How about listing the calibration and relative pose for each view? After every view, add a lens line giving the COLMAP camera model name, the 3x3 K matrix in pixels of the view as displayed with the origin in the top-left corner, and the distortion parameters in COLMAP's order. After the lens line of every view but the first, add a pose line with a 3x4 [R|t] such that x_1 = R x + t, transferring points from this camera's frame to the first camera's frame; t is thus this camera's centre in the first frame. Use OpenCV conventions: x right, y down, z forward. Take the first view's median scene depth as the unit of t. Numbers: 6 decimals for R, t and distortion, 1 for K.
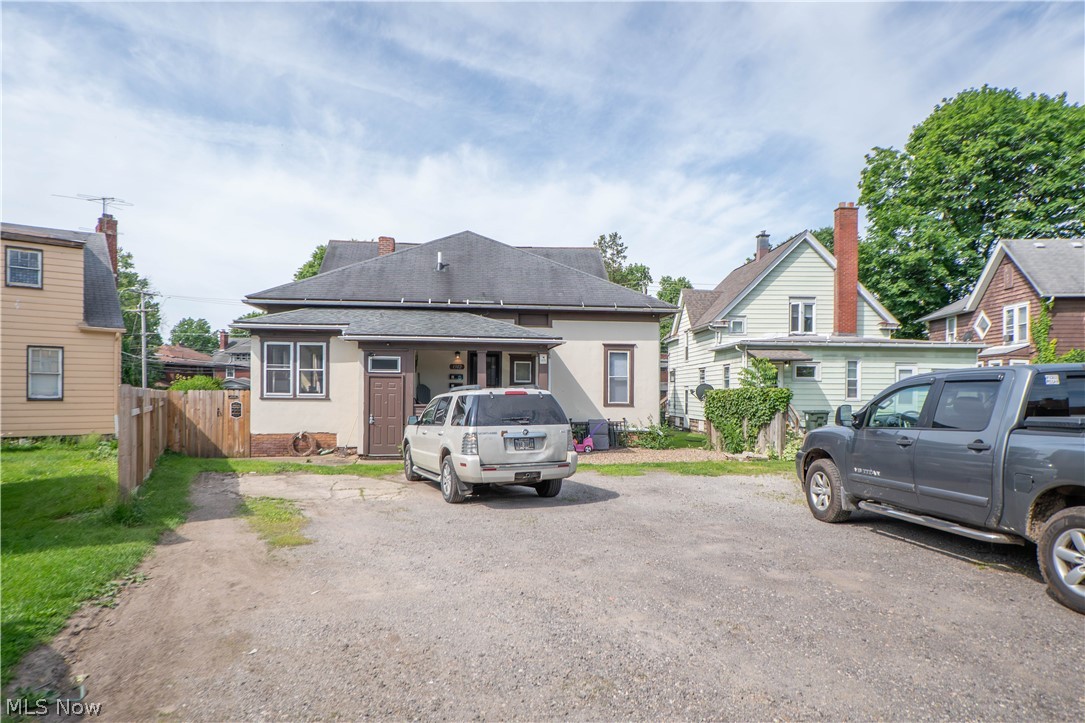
lens RADIAL K [[592.2, 0, 542.5], [0, 592.2, 361.5], [0, 0, 1]] dist [-0.020939, -0.000322]
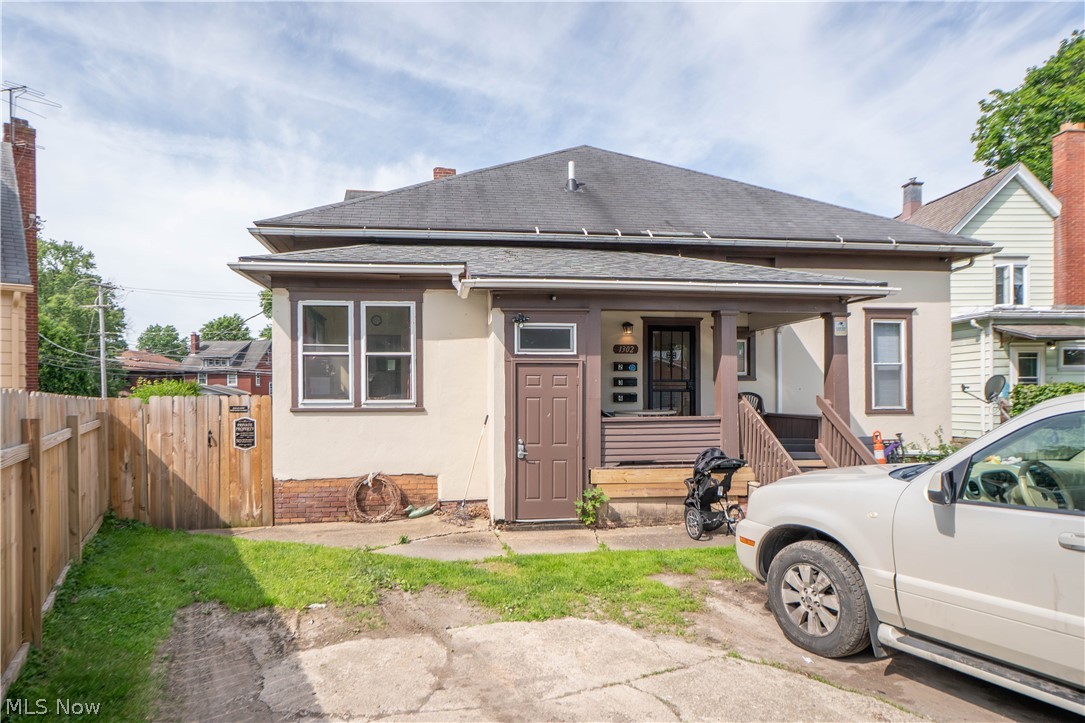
lens RADIAL K [[633.5, 0, 542.5], [0, 633.5, 361.5], [0, 0, 1]] dist [-0.017865, 0.002530]
pose [[0.999869, -0.014012, 0.008131, -0.251489], [0.014031, 0.999899, -0.002360, 0.023014], [-0.008097, 0.002474, 0.999964, 0.425735]]
